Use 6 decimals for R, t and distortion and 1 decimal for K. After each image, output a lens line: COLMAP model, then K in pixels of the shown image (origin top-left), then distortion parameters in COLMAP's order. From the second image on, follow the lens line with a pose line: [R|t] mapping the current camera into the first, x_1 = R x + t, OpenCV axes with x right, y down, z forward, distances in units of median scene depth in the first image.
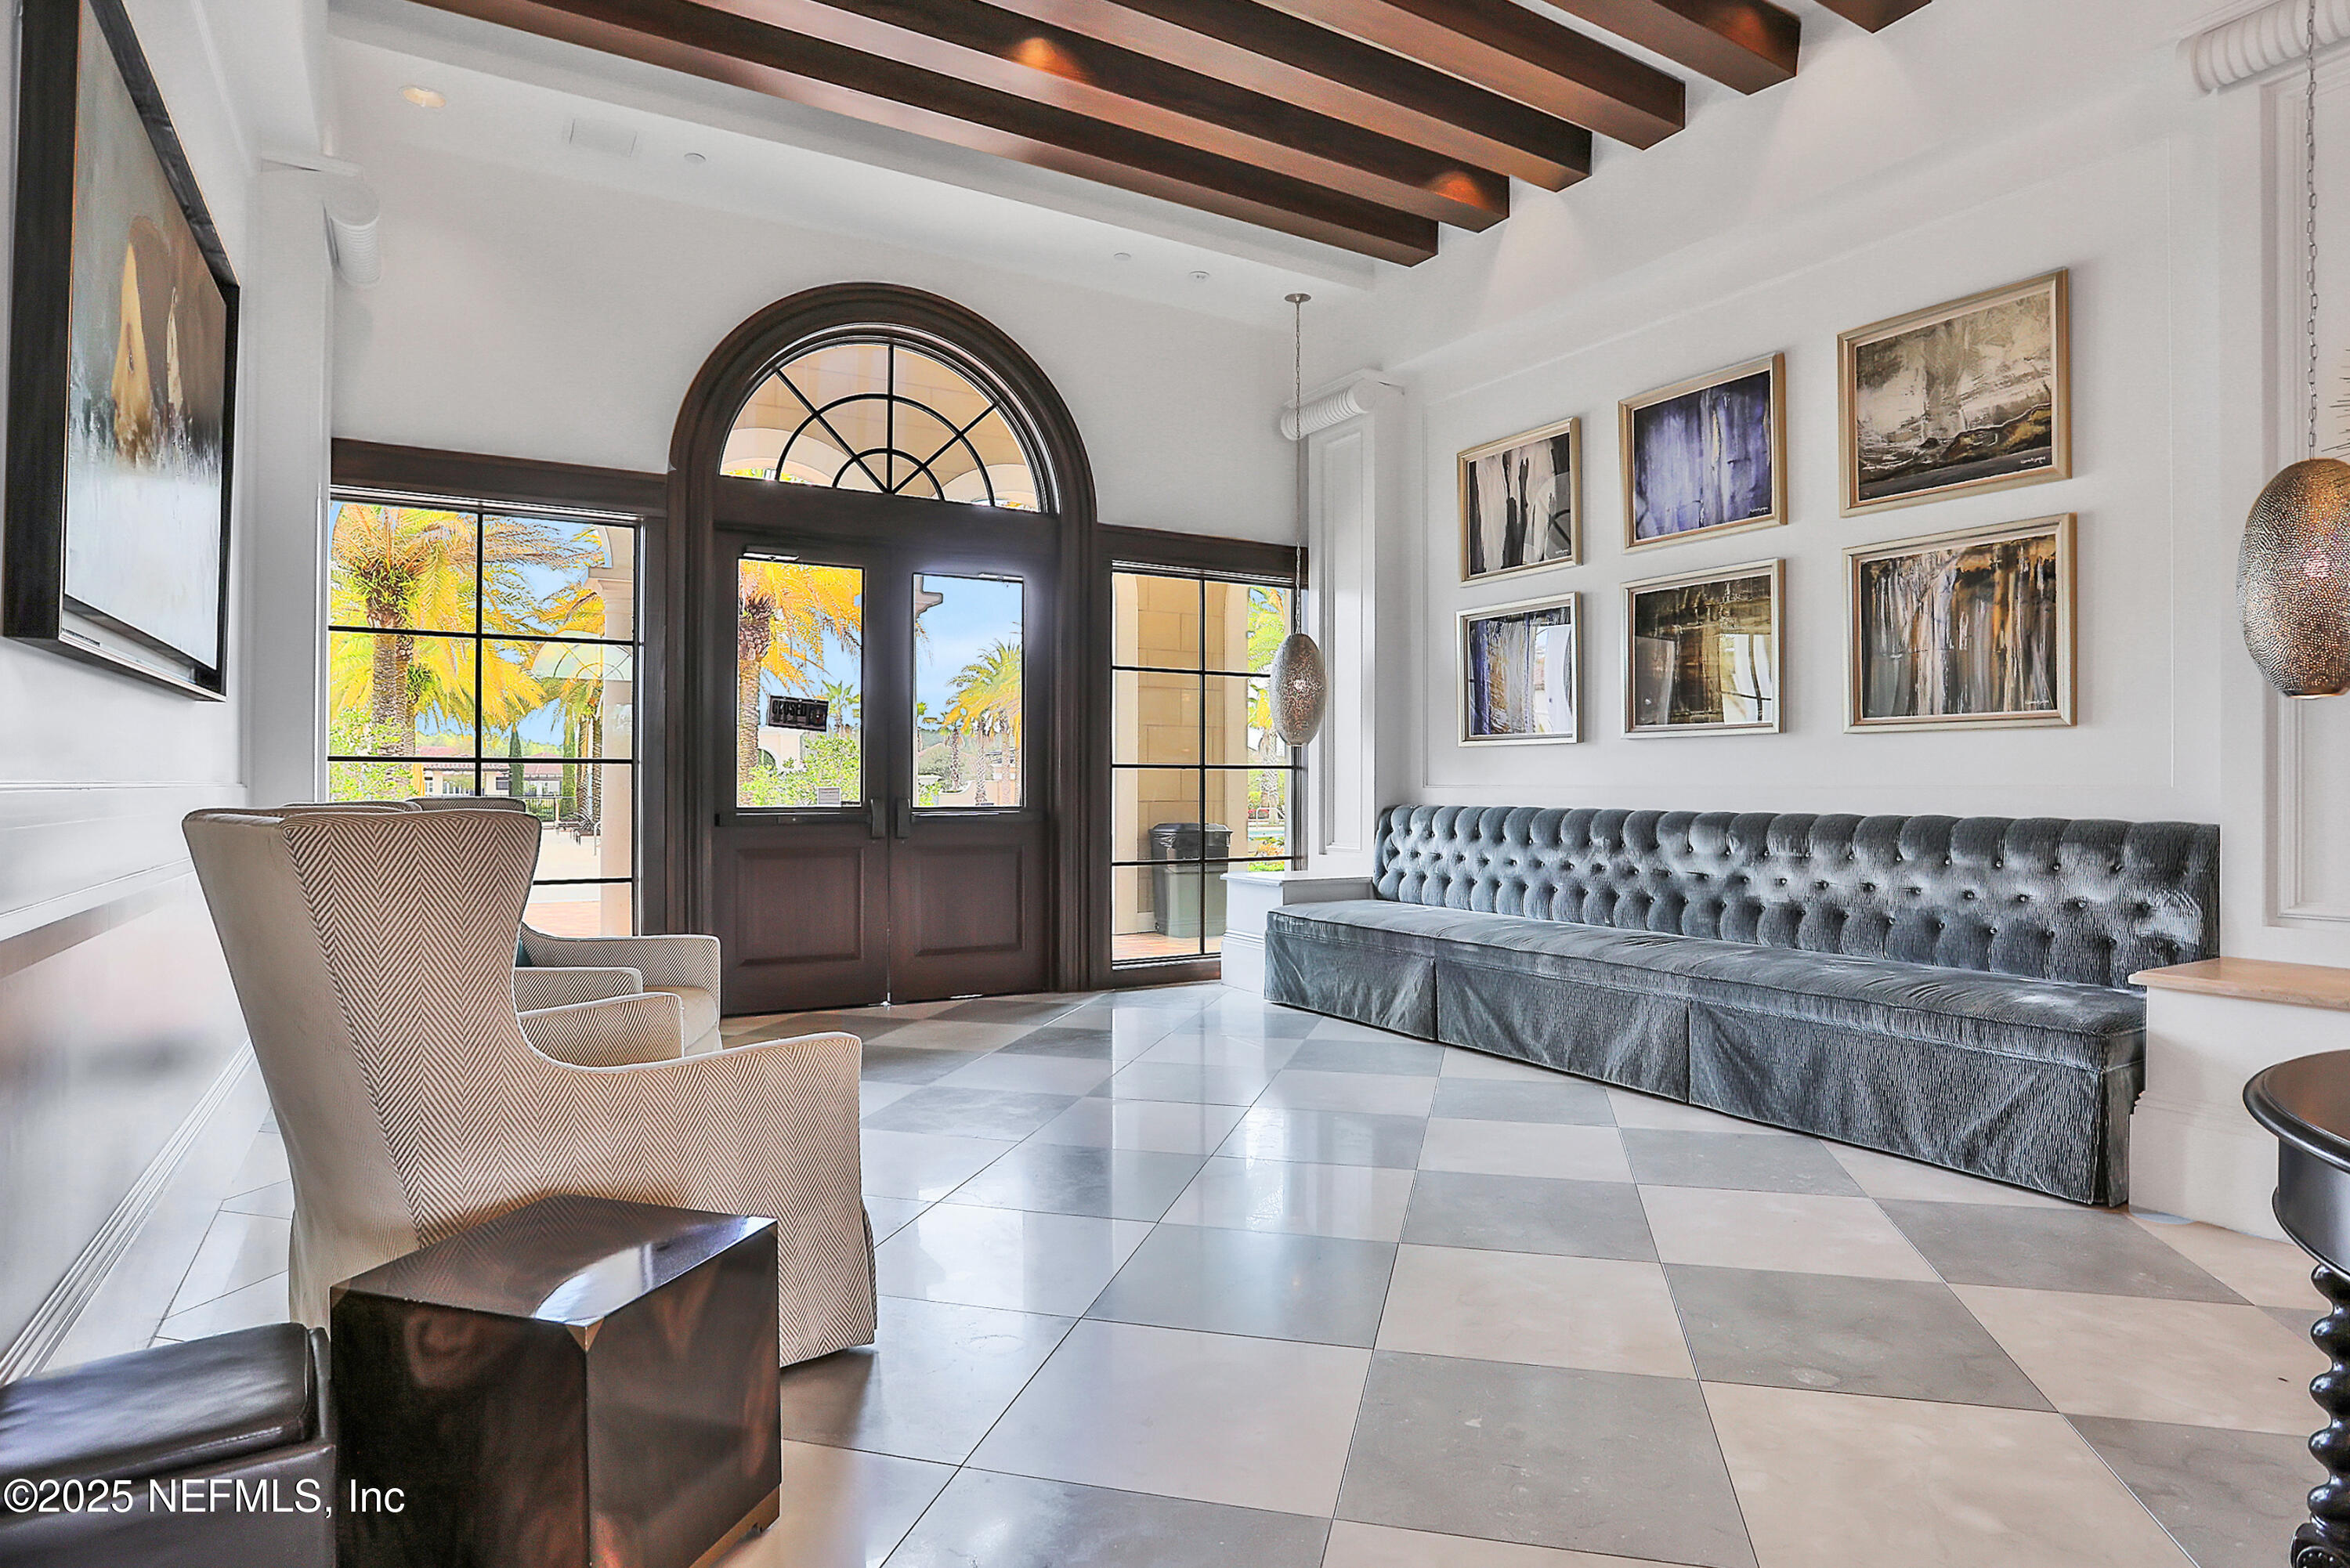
lens RADIAL K [[1259.9, 0, 1175.0], [0, 1259.9, 784.0], [0, 0, 1]] dist [0.000536, 0.000033]
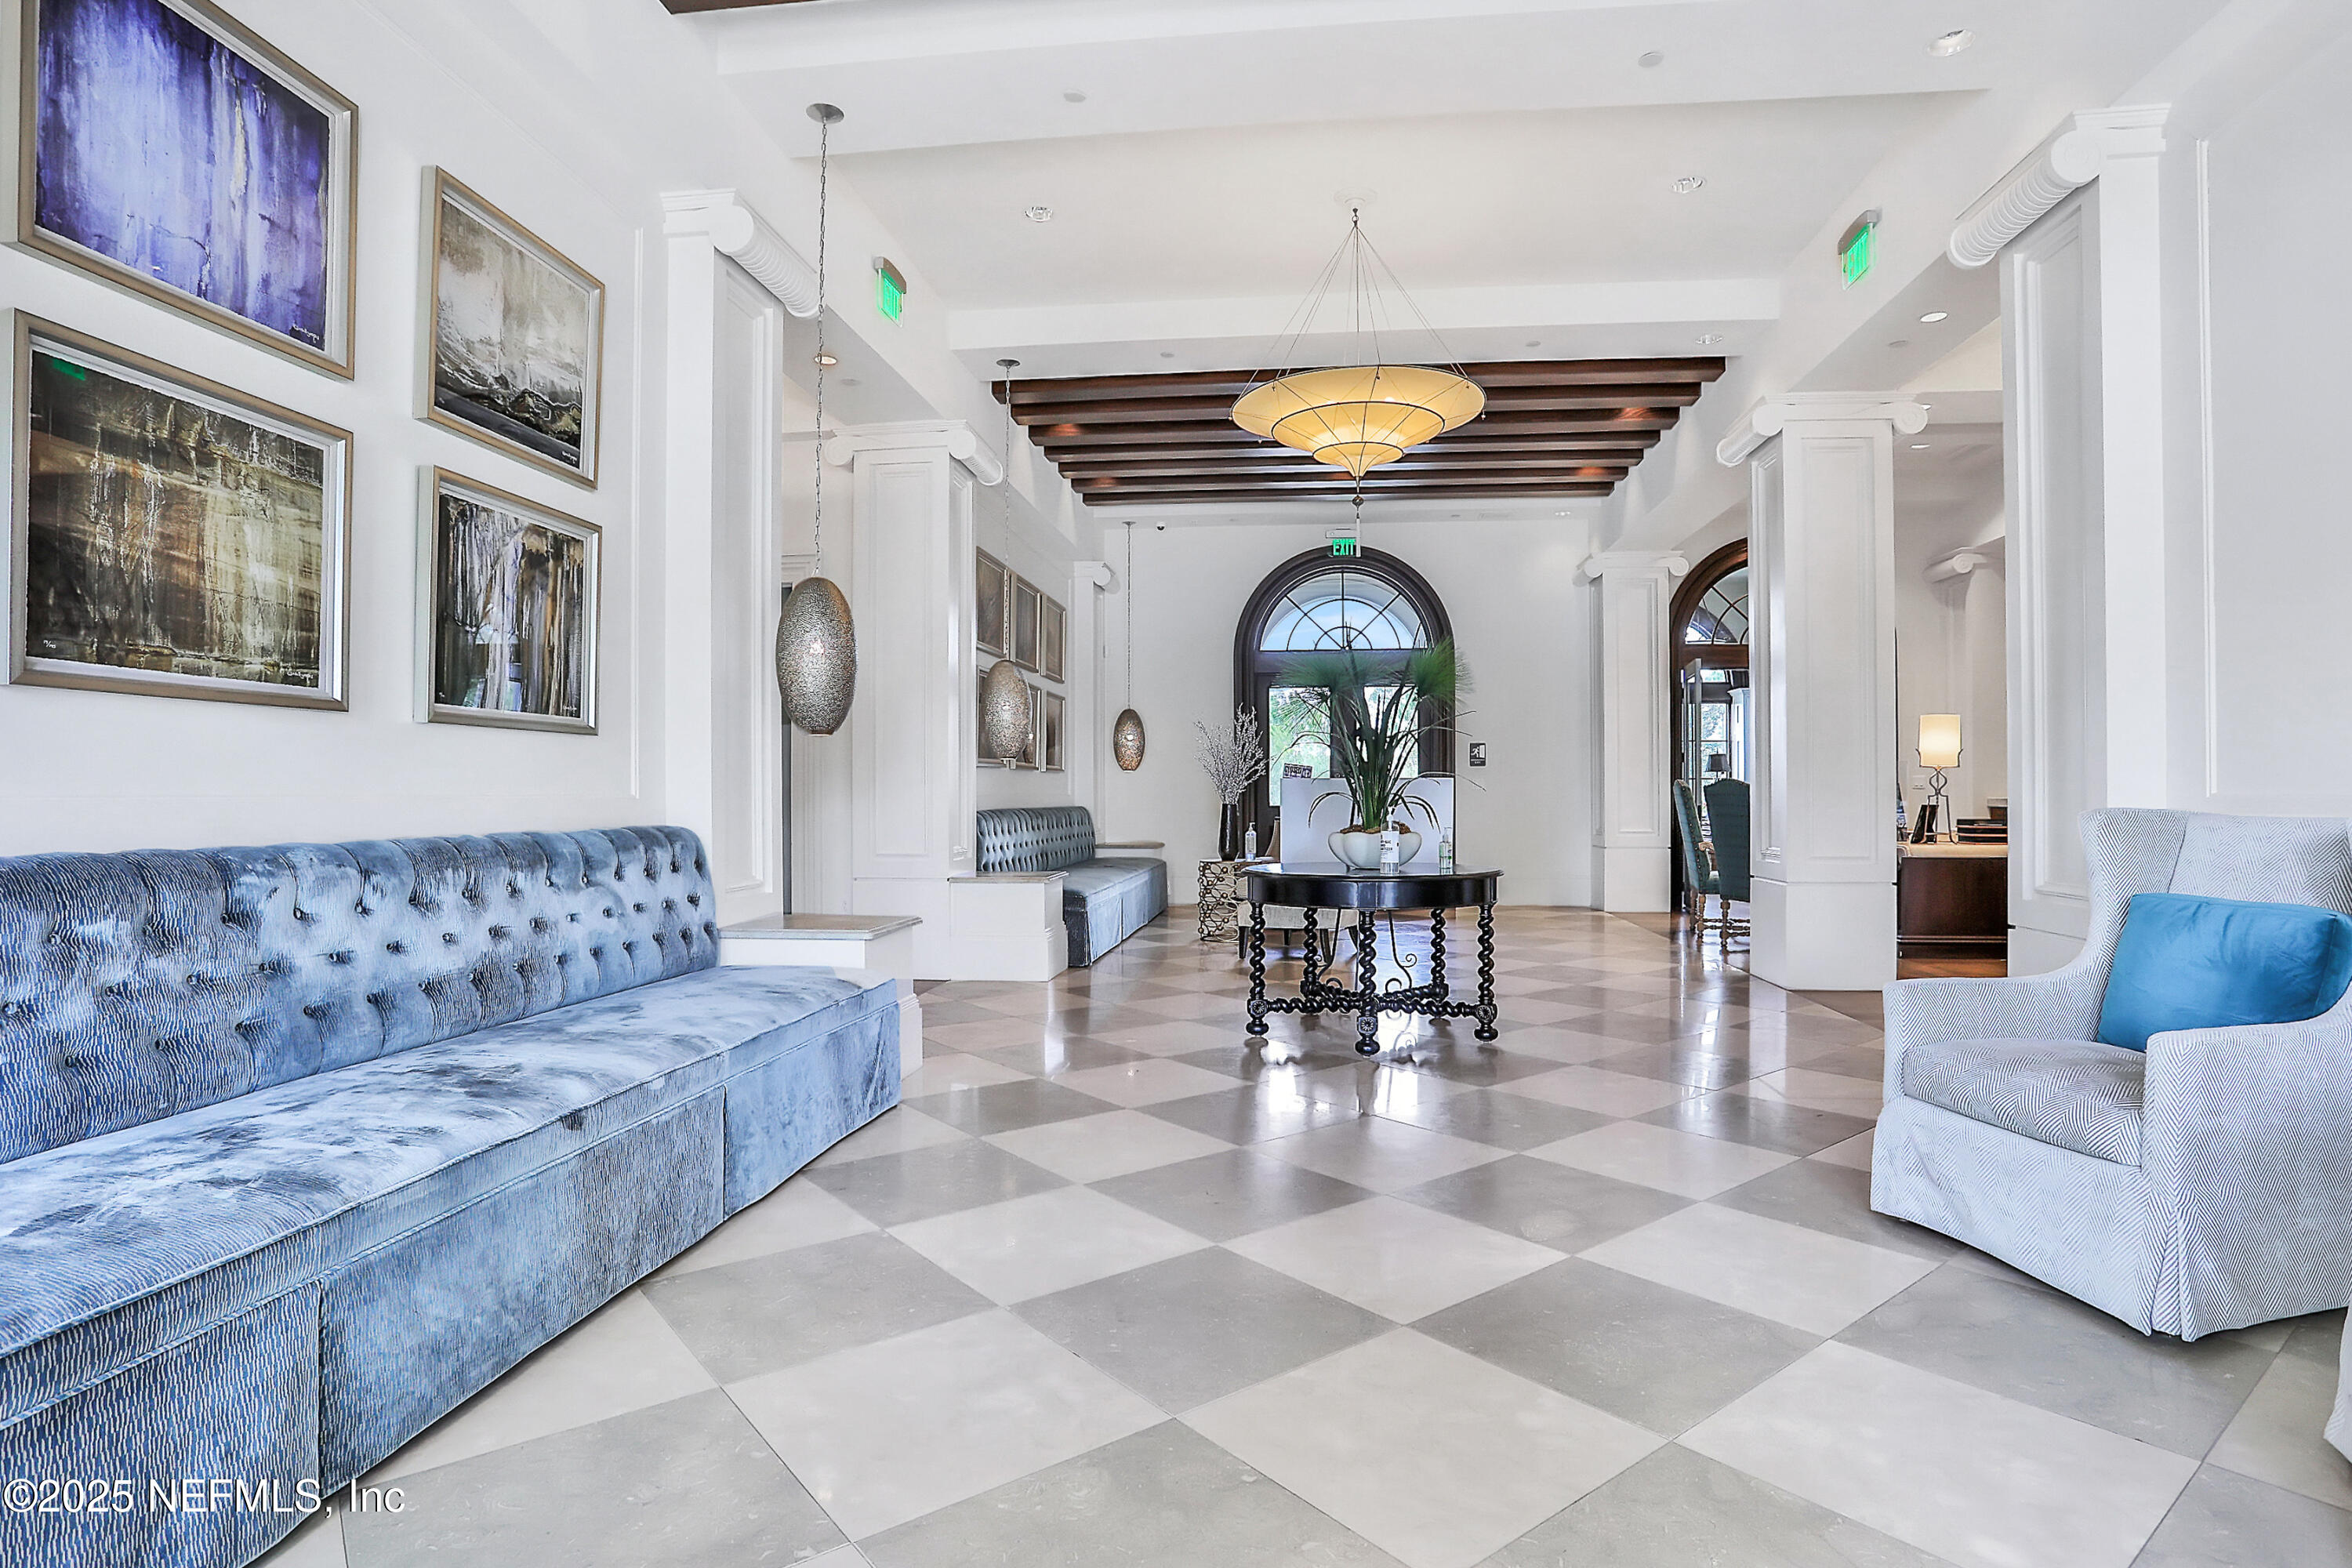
lens RADIAL K [[1268.3, 0, 1176.0], [0, 1268.3, 784.0], [0, 0, 1]] dist [-0.000110, 0.001059]
pose [[-0.790731, 0.000872, 0.612163, -0.257827], [-0.004625, 0.999962, -0.007399, -0.001747], [-0.612146, -0.008682, -0.790697, 1.375440]]
